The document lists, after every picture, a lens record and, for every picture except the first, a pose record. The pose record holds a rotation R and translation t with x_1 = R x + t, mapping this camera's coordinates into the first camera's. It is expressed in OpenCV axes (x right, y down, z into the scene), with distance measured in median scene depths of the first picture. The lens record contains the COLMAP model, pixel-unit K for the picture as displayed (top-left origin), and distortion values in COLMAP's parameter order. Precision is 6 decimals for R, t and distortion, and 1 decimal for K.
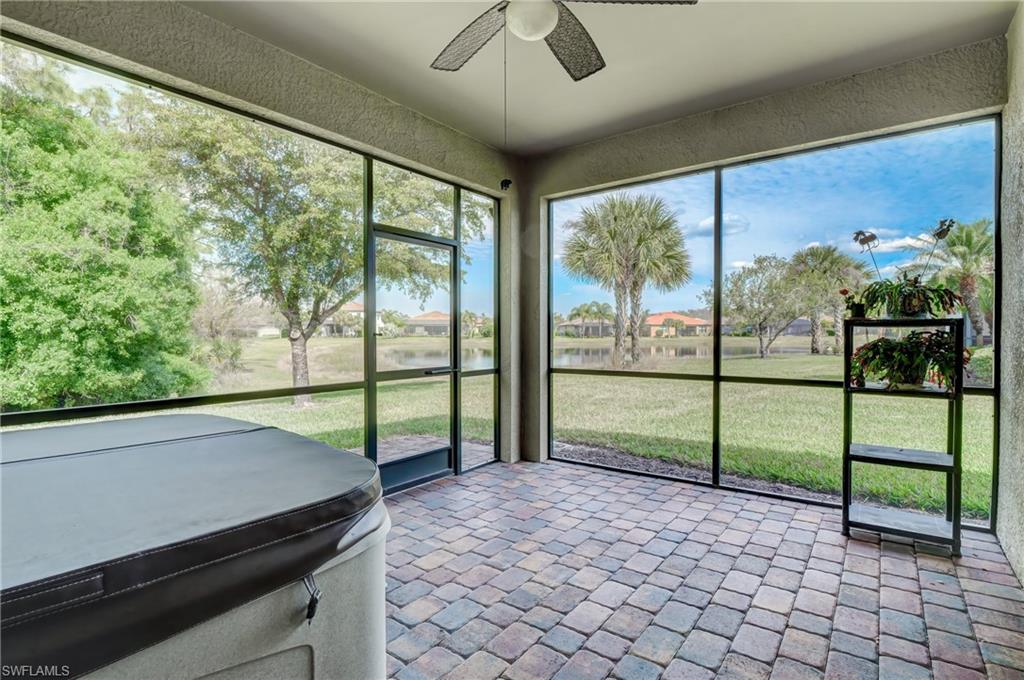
lens RADIAL K [[492.0, 0, 509.5], [0, 492.0, 336.2], [0, 0, 1]] dist [-0.010335, -0.004741]
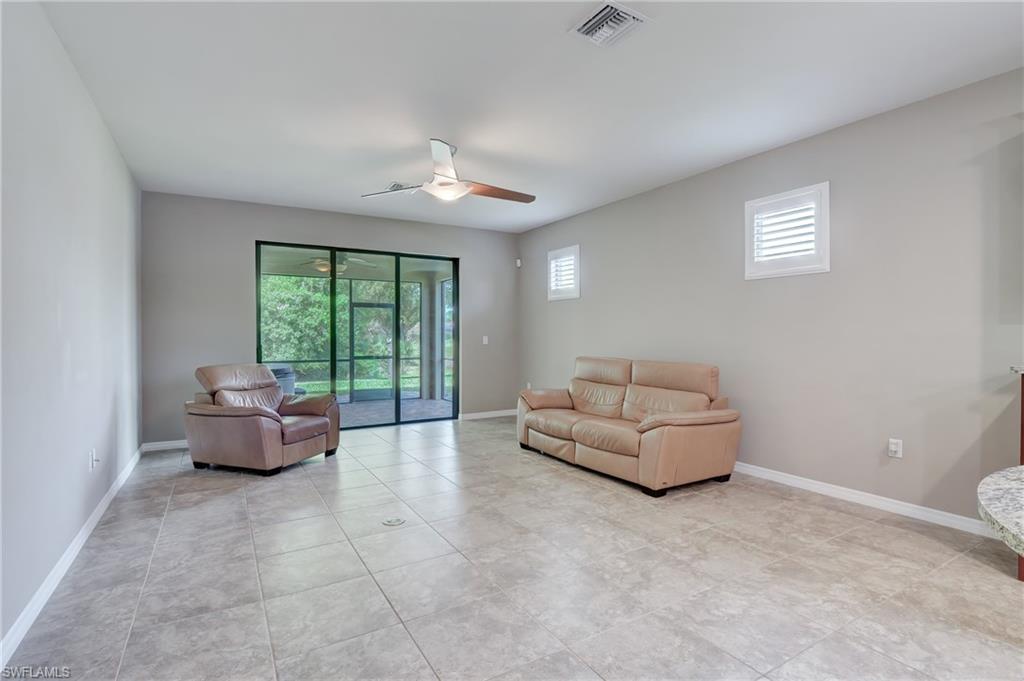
lens RADIAL K [[492.0, 0, 509.5], [0, 492.0, 336.7], [0, 0, 1]] dist [-0.010335, -0.004741]
pose [[0.927182, 0.000802, -0.374610, 0.633308], [-0.001722, 0.999996, -0.002122, -0.013464], [0.374607, 0.002612, 0.927180, -0.497382]]
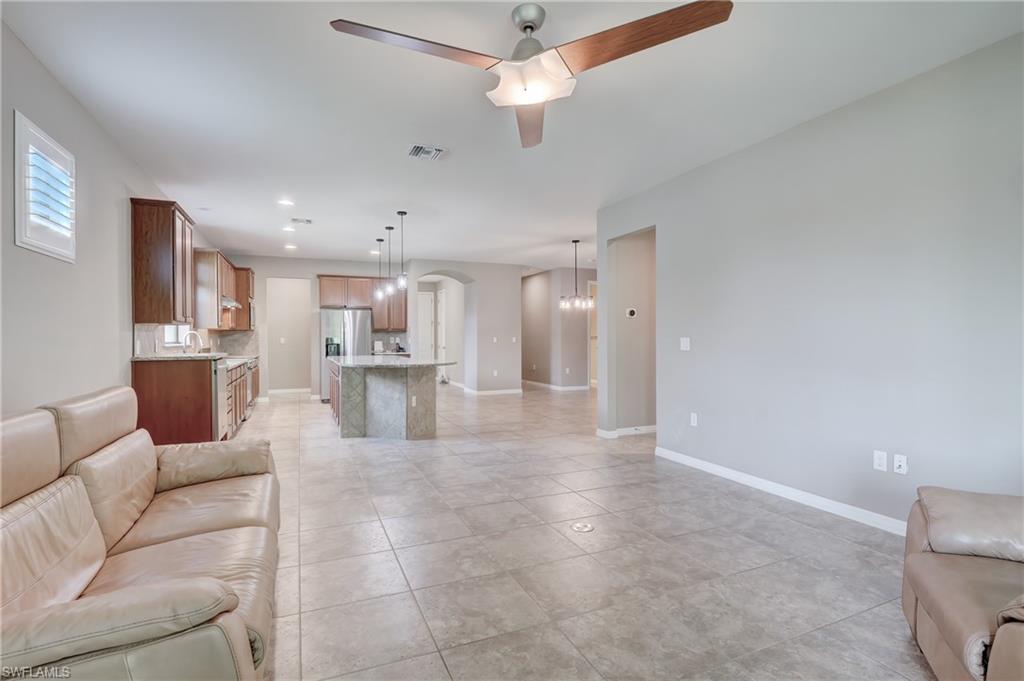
lens RADIAL K [[492.0, 0, 509.5], [0, 492.0, 336.7], [0, 0, 1]] dist [-0.010335, -0.004741]
pose [[-0.871929, 0.003693, 0.489619, 0.295376], [0.008467, 0.999936, 0.007536, -0.017650], [-0.489559, 0.010717, -0.871904, 0.129955]]
